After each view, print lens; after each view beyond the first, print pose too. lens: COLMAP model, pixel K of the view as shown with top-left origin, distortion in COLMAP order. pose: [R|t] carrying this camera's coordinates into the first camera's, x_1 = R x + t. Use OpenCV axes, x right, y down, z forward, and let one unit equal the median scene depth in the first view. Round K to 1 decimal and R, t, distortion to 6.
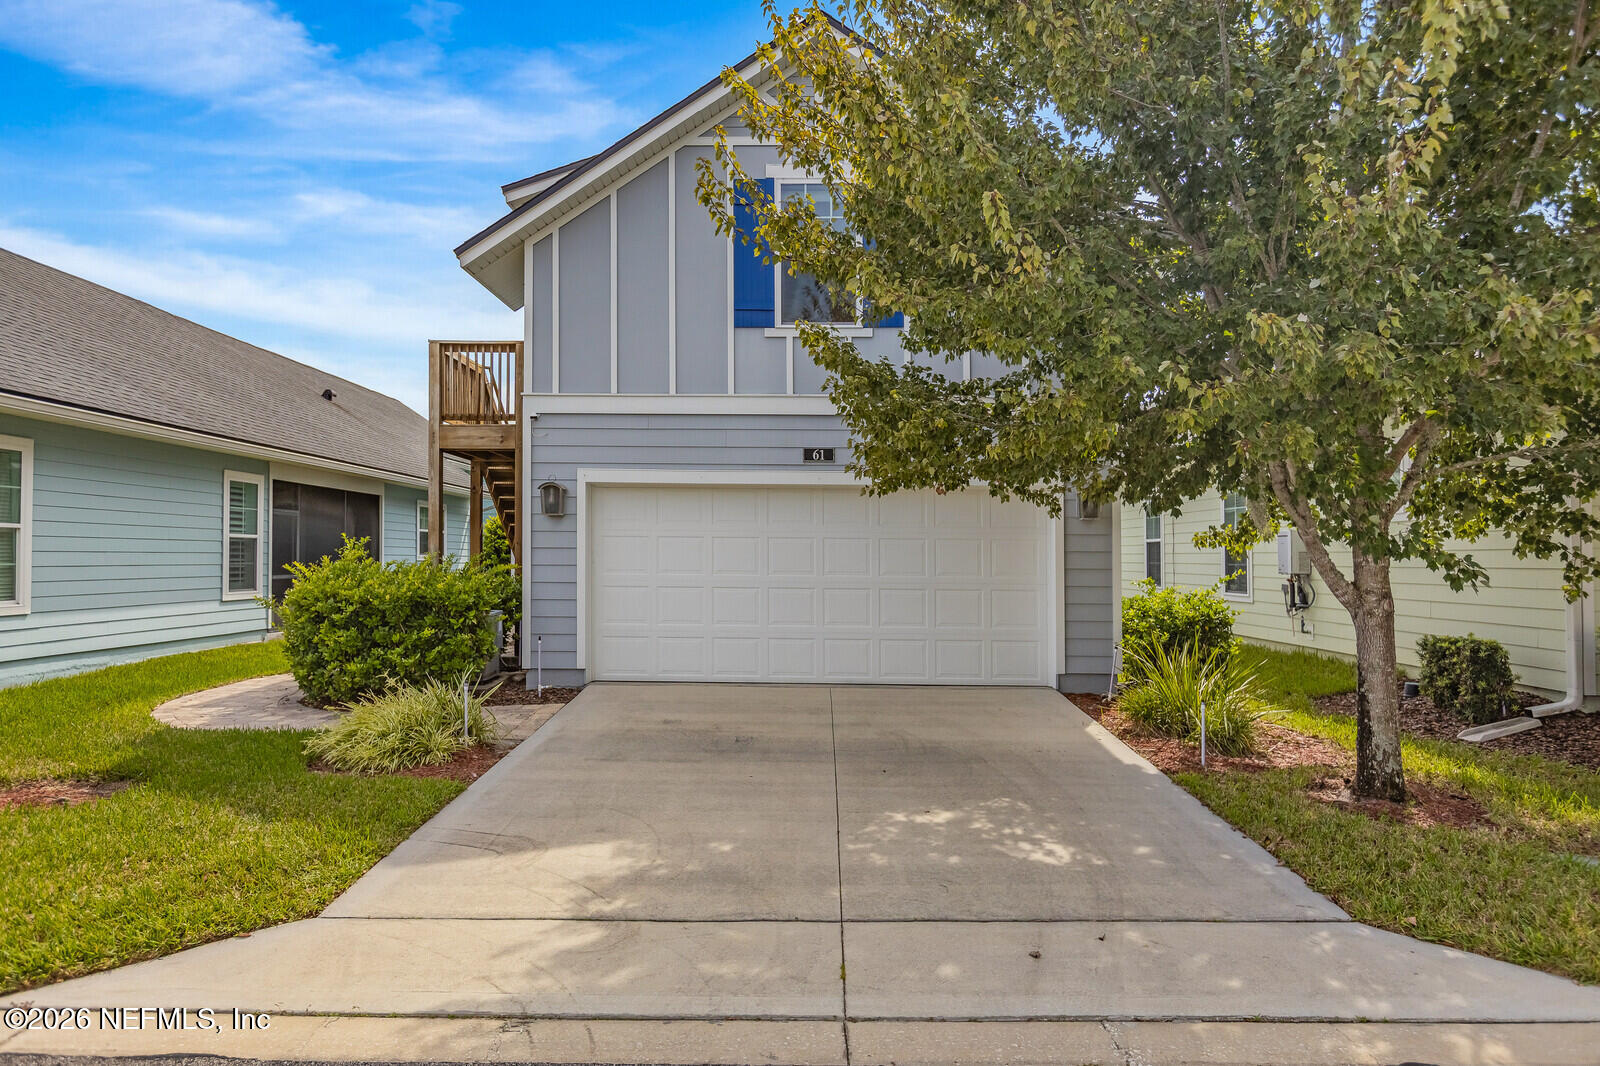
lens RADIAL K [[1022.9, 0, 800.0], [0, 1022.9, 533.0], [0, 0, 1]] dist [0.004362, 0.000718]
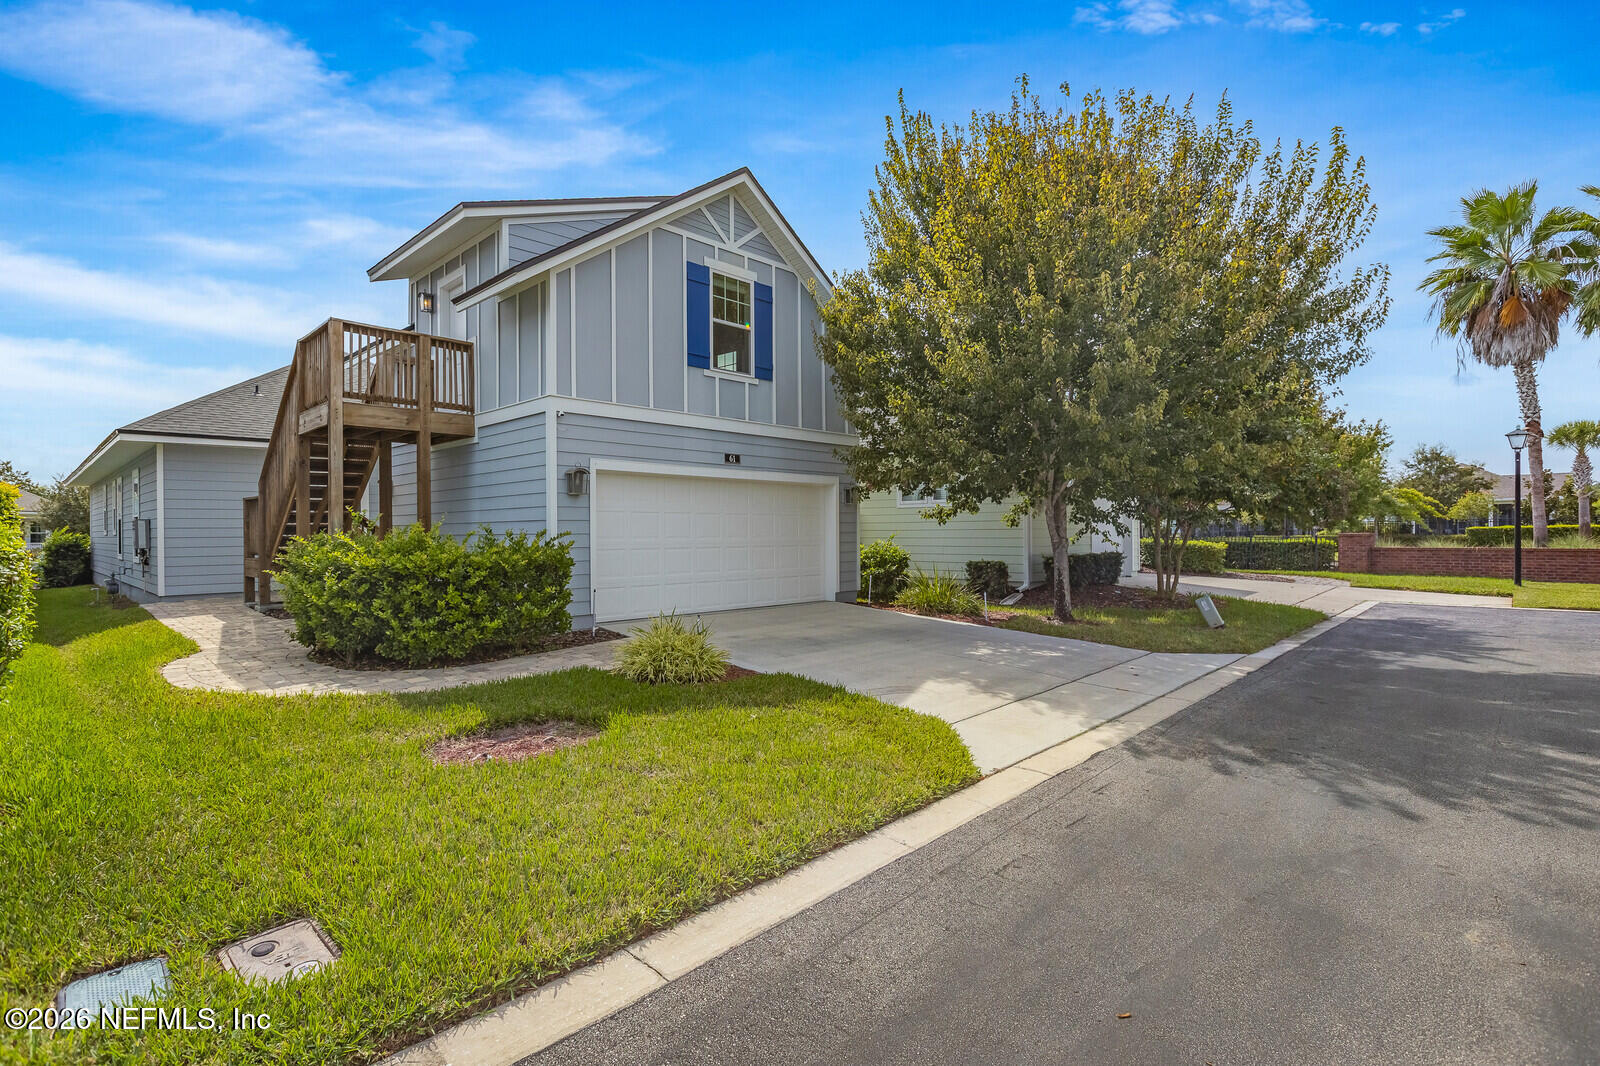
lens RADIAL K [[757.3, 0, 800.0], [0, 757.3, 533.0], [0, 0, 1]] dist [-0.000918, -0.000041]
pose [[0.685428, -0.012672, 0.728030, -0.730382], [-0.011977, 0.999517, 0.028674, 0.000418], [-0.728042, -0.028374, 0.684945, 0.155097]]
